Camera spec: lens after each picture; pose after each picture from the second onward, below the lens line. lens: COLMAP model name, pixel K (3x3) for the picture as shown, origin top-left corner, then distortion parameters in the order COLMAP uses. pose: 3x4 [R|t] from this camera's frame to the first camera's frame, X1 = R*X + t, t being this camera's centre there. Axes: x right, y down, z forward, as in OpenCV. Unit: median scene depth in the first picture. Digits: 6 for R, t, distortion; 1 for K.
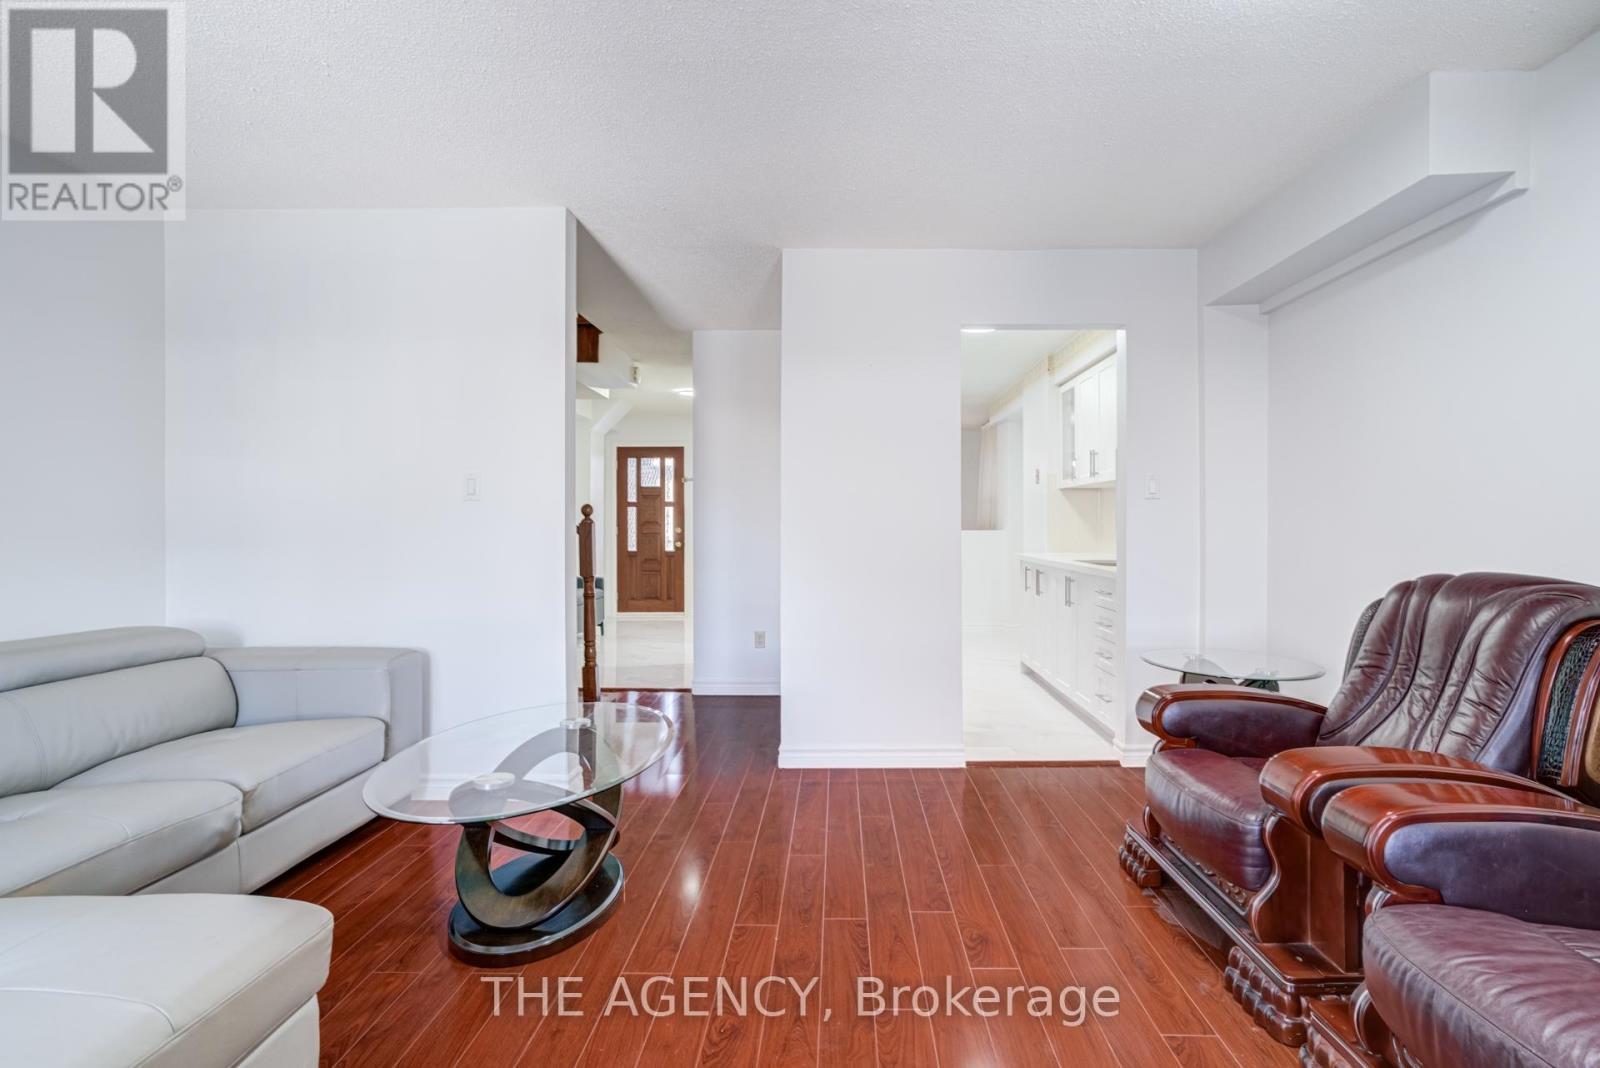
lens RADIAL K [[751.5, 0, 795.6], [0, 751.5, 523.2], [0, 0, 1]] dist [0.001548, 0.000056]
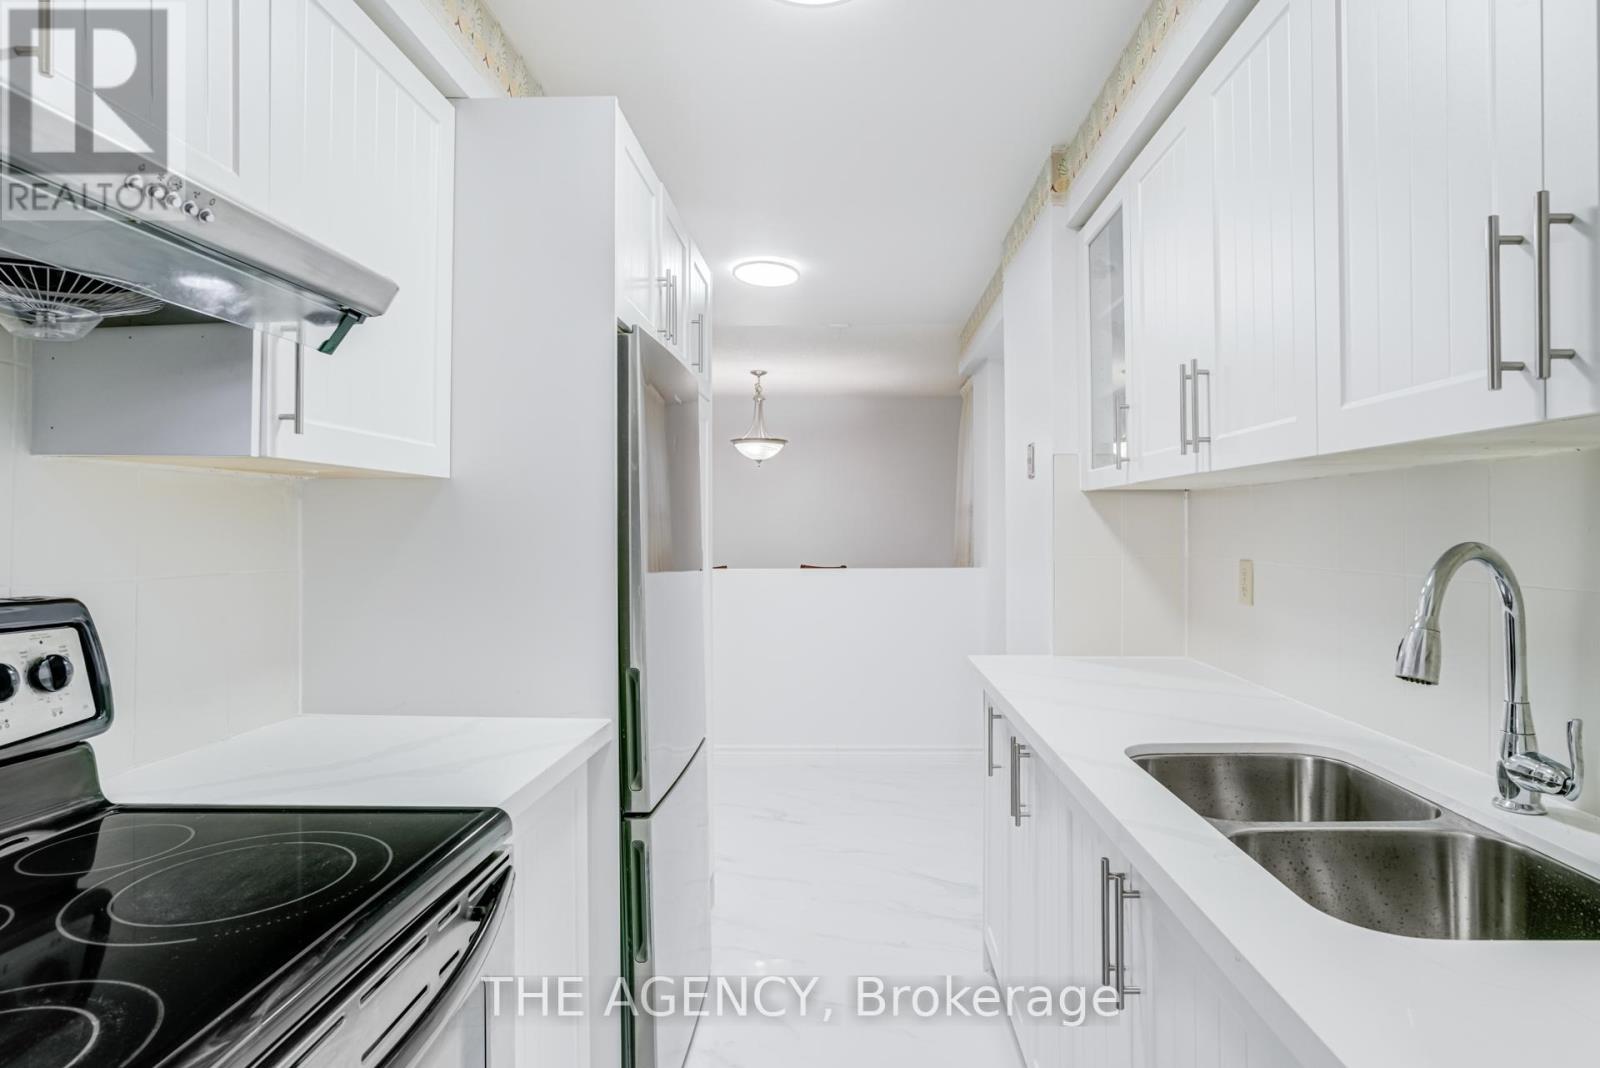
lens RADIAL K [[866.8, 0, 807.1], [0, 866.8, 535.9], [0, 0, 1]] dist [-0.022818, 0.015393]
pose [[0.999584, 0.000054, 0.028852, 0.223200], [-0.000257, 0.999975, 0.007032, -0.028943], [-0.028851, -0.007037, 0.999559, 0.634209]]
